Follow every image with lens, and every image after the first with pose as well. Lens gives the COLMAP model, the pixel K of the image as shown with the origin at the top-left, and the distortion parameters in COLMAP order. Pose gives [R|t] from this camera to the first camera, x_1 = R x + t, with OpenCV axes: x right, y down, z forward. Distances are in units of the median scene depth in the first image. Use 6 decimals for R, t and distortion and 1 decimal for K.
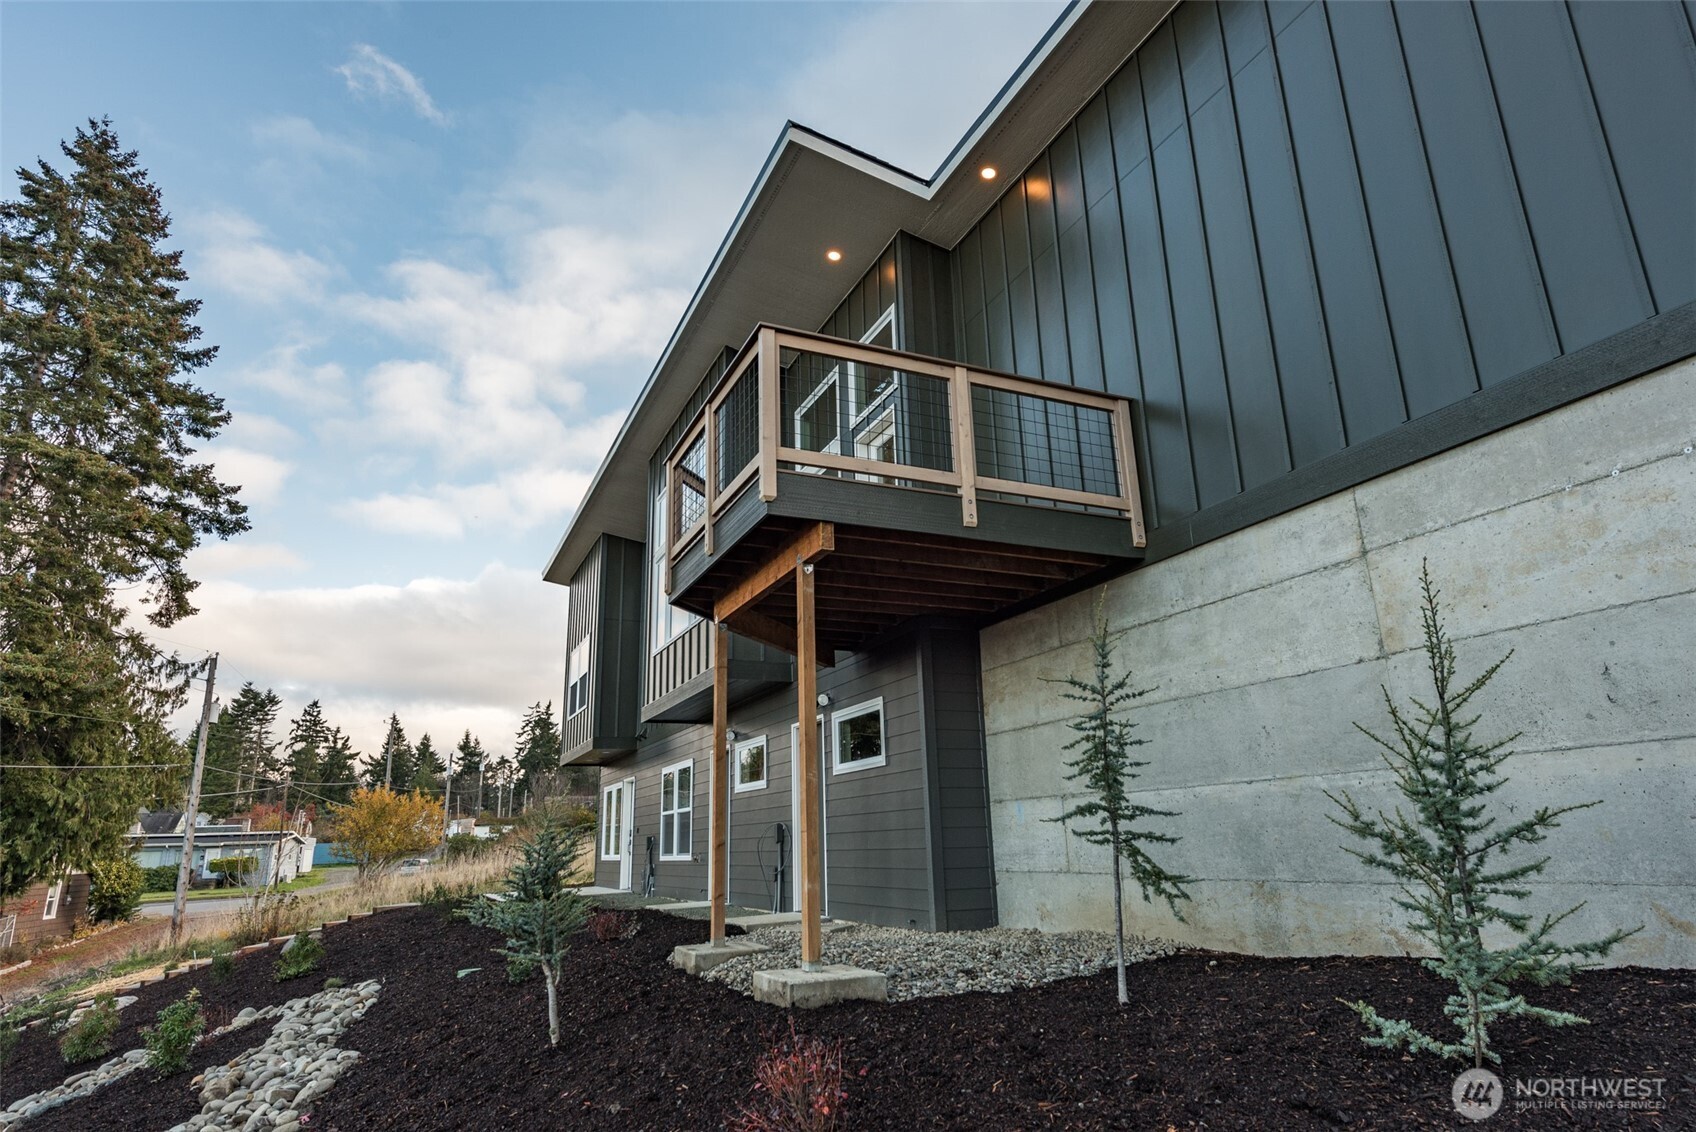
lens RADIAL K [[969.7, 0, 846.4], [0, 969.7, 566.0], [0, 0, 1]] dist [0.017156, -0.001153]
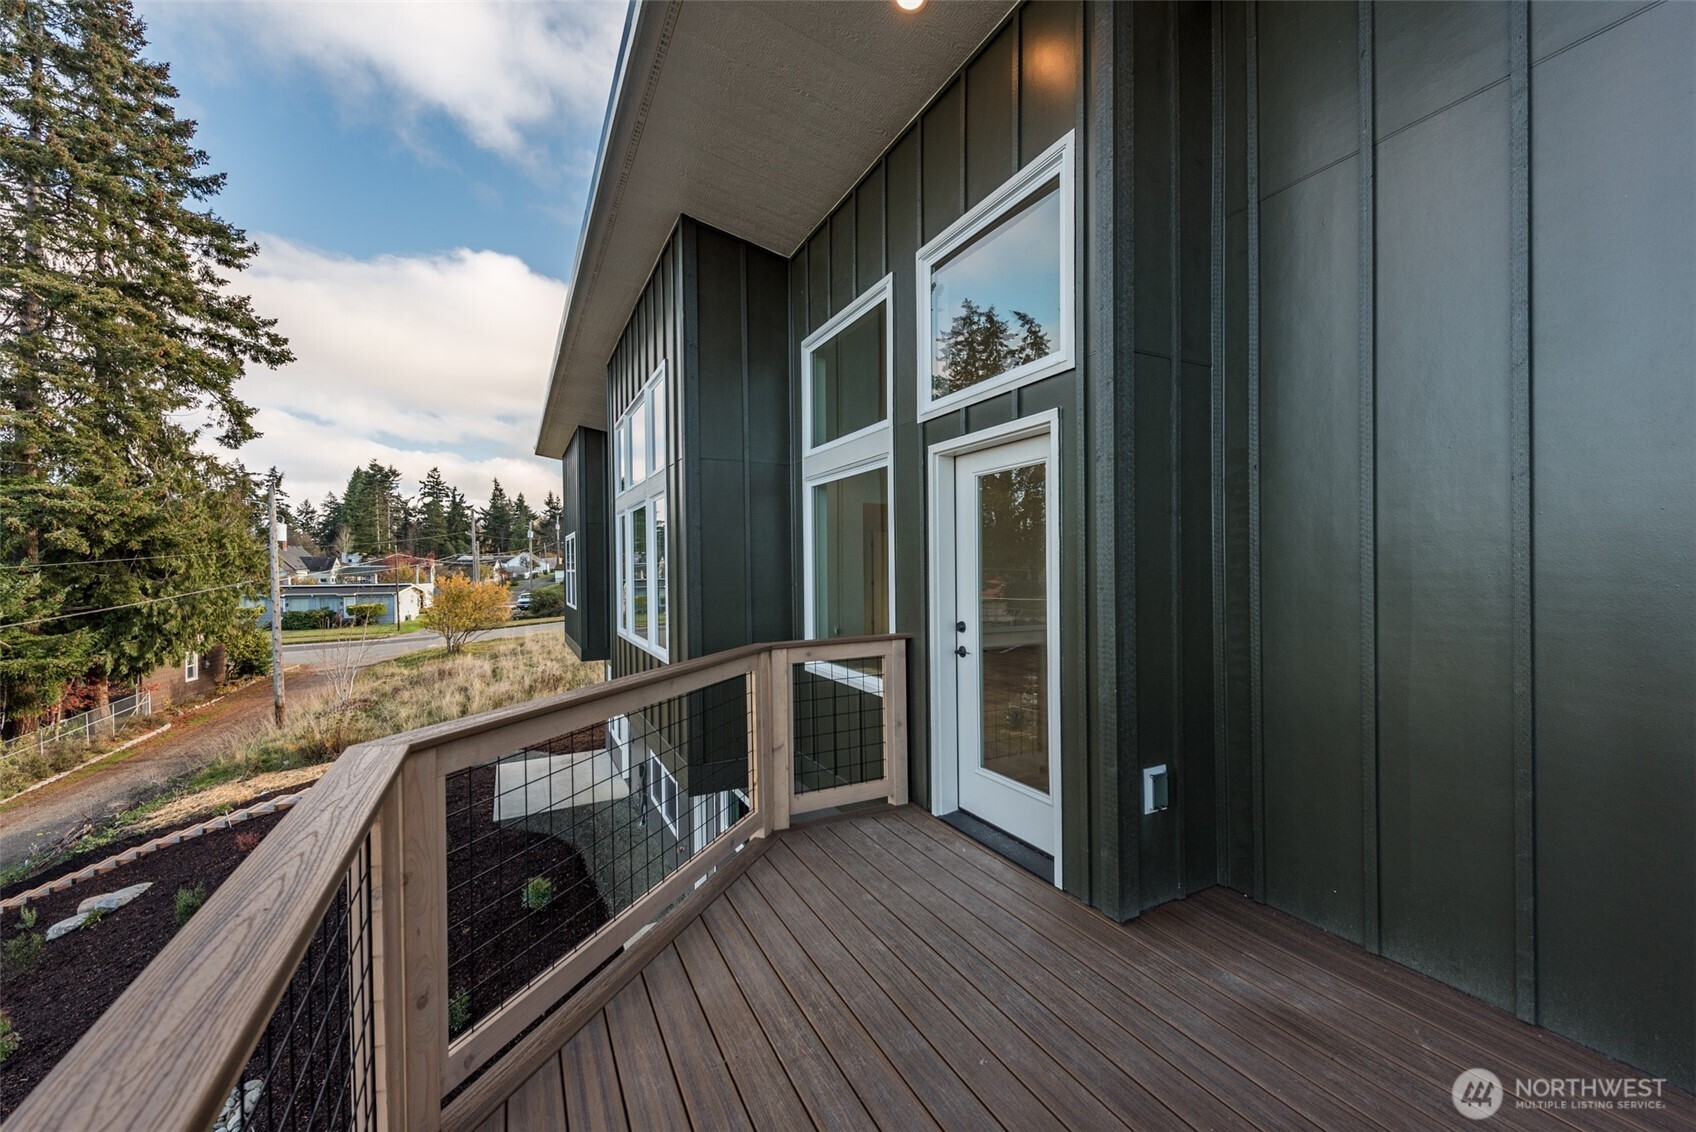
lens RADIAL K [[668.4, 0, 849.5], [0, 668.4, 563.8], [0, 0, 1]] dist [0.002806, 0.000503]
pose [[0.998886, 0.018611, 0.043367, -0.013060], [-0.029977, 0.959969, 0.278497, -0.047299], [-0.036448, -0.279487, 0.959458, 0.187354]]
